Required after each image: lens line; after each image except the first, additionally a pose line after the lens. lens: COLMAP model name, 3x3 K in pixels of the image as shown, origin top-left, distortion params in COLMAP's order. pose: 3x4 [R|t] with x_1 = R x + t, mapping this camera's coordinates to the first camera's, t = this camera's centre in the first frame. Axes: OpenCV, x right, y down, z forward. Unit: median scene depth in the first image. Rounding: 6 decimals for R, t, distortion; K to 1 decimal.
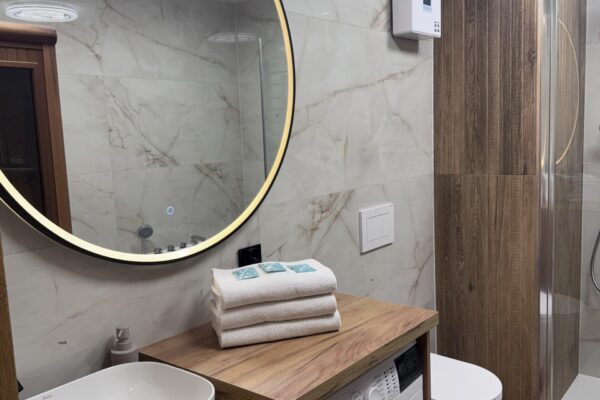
lens RADIAL K [[408.4, 0, 323.8], [0, 408.4, 198.6], [0, 0, 1]] dist [0.082807, -0.090292]
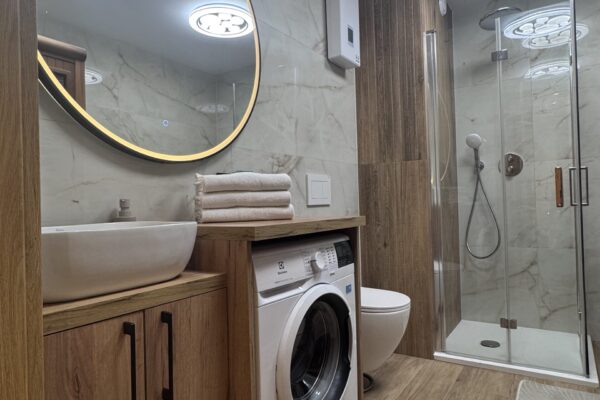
lens RADIAL K [[296.9, 0, 299.1], [0, 296.9, 200.6], [0, 0, 1]] dist [0.000024, -0.000917]
pose [[0.997290, 0.008137, 0.073121, -0.006692], [-0.000435, 0.994500, -0.104736, 0.192962], [-0.073571, 0.104420, 0.991808, 0.023498]]
